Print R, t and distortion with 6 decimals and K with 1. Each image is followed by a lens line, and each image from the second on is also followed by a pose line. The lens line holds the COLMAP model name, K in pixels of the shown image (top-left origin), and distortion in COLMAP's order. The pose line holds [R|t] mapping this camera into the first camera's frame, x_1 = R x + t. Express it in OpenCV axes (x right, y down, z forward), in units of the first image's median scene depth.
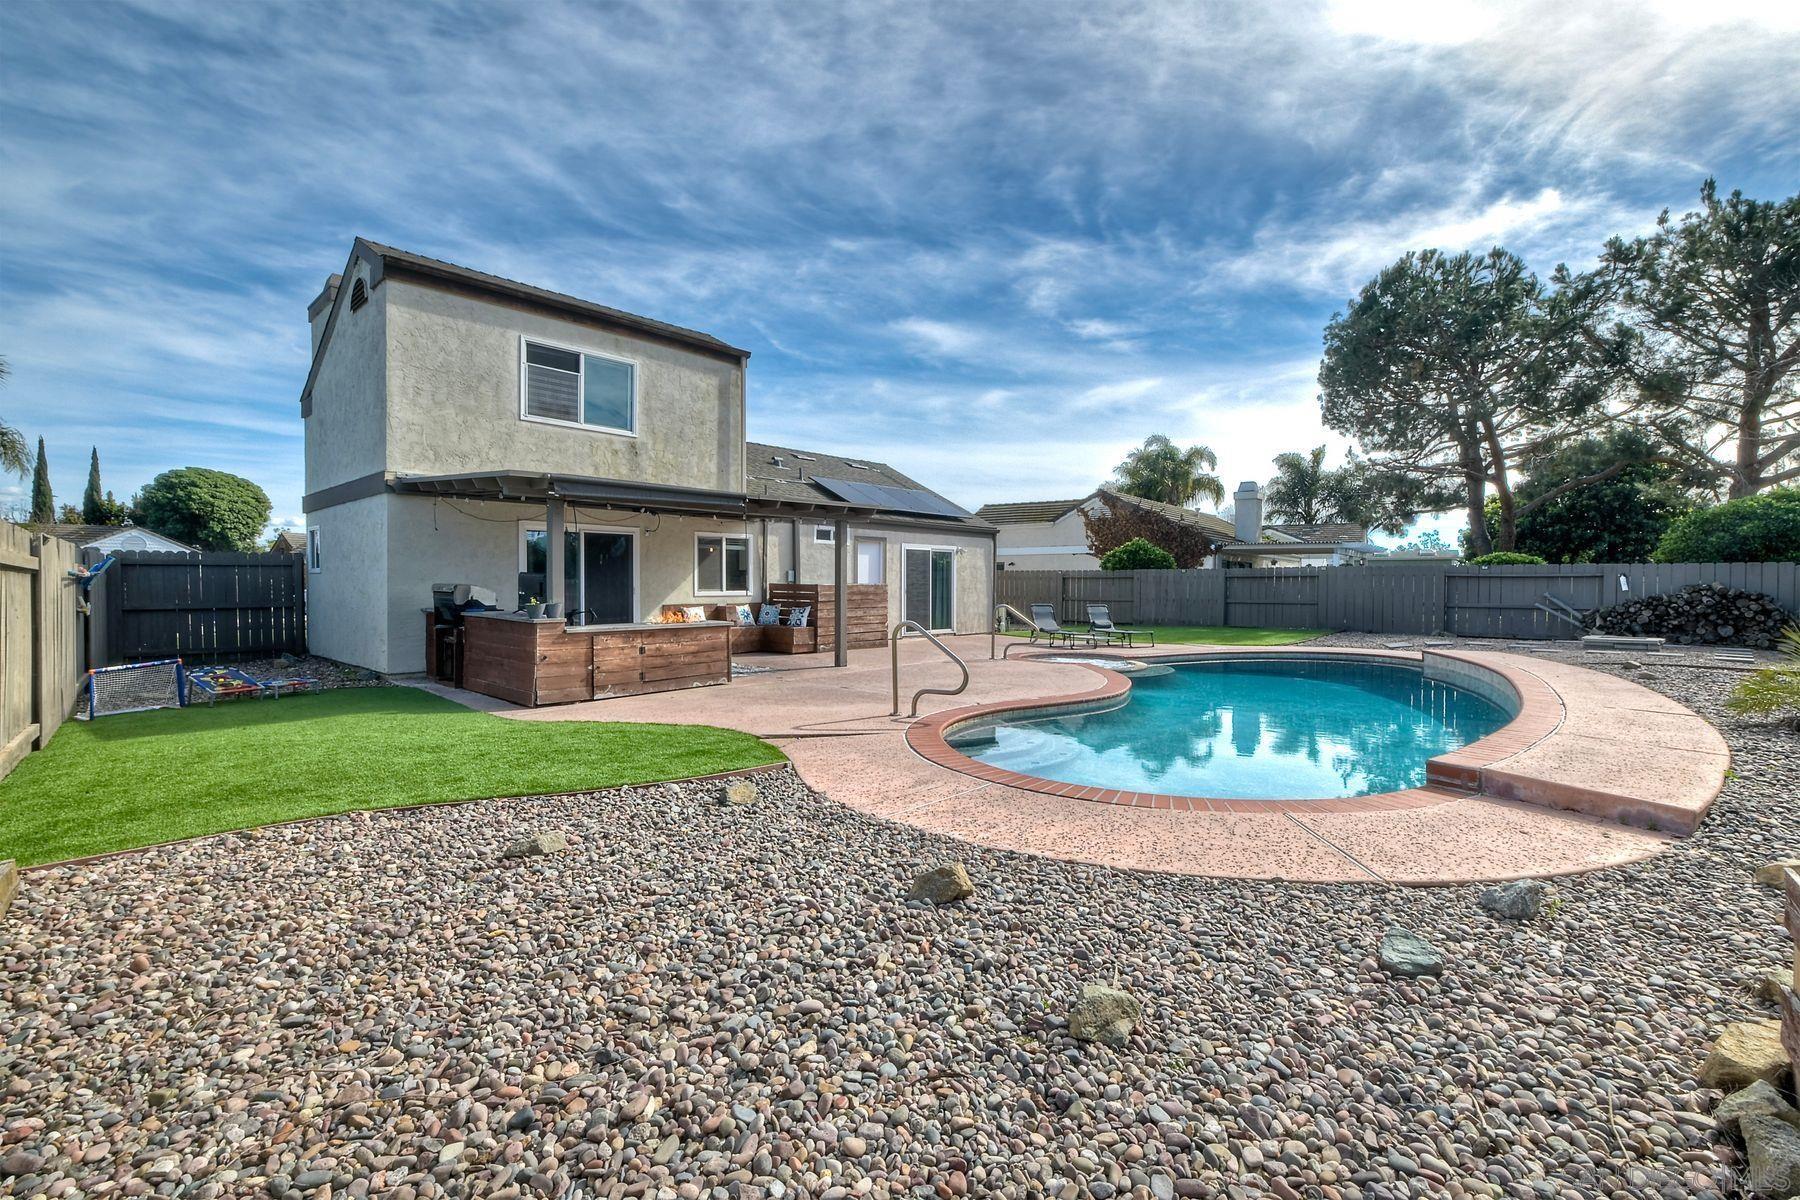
lens RADIAL K [[803.0, 0, 908.0], [0, 803.0, 591.4], [0, 0, 1]] dist [0.003600, -0.000119]
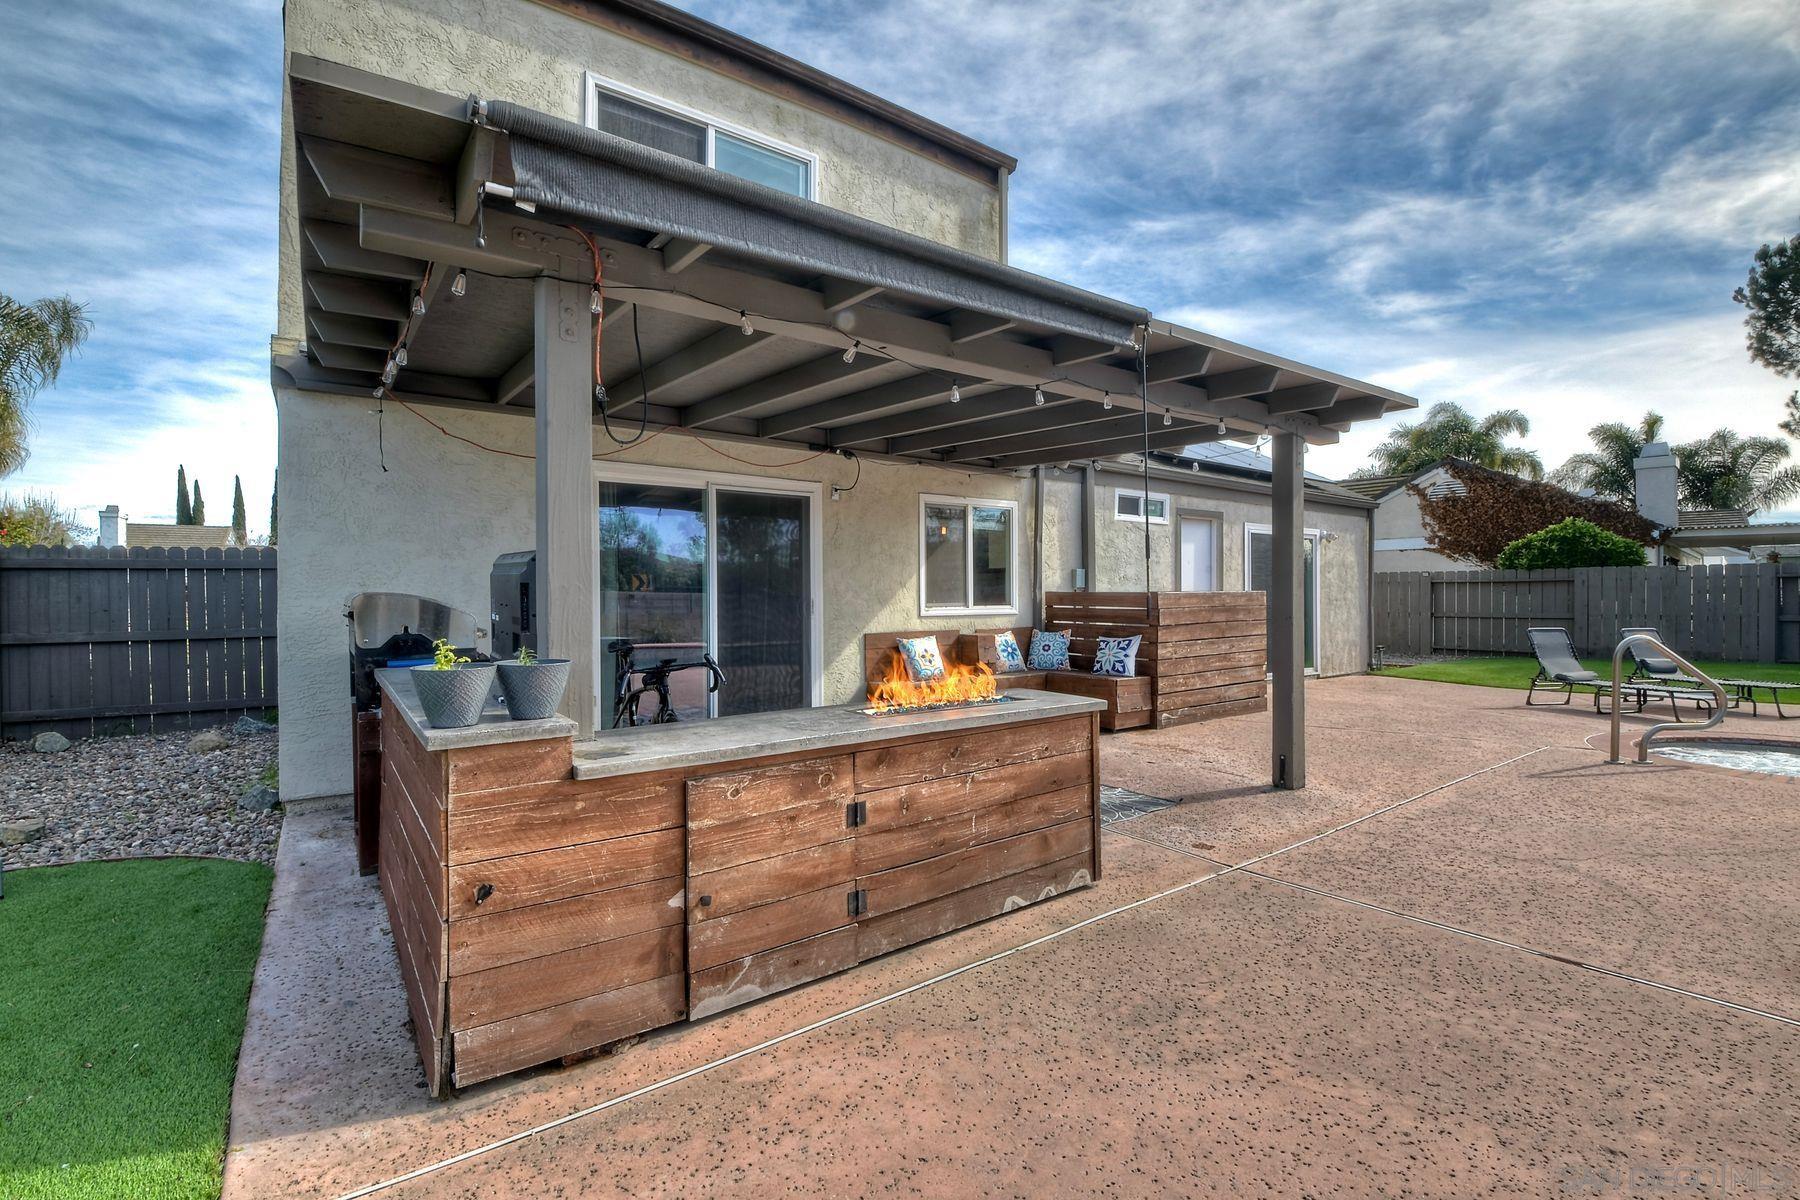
lens RADIAL K [[803.0, 0, 898.8], [0, 803.0, 597.9], [0, 0, 1]] dist [0.003600, -0.000119]
pose [[0.978498, -0.006683, -0.206149, -0.160648], [0.004948, 0.999948, -0.008934, -0.001436], [0.206198, 0.007722, 0.978480, 0.451633]]
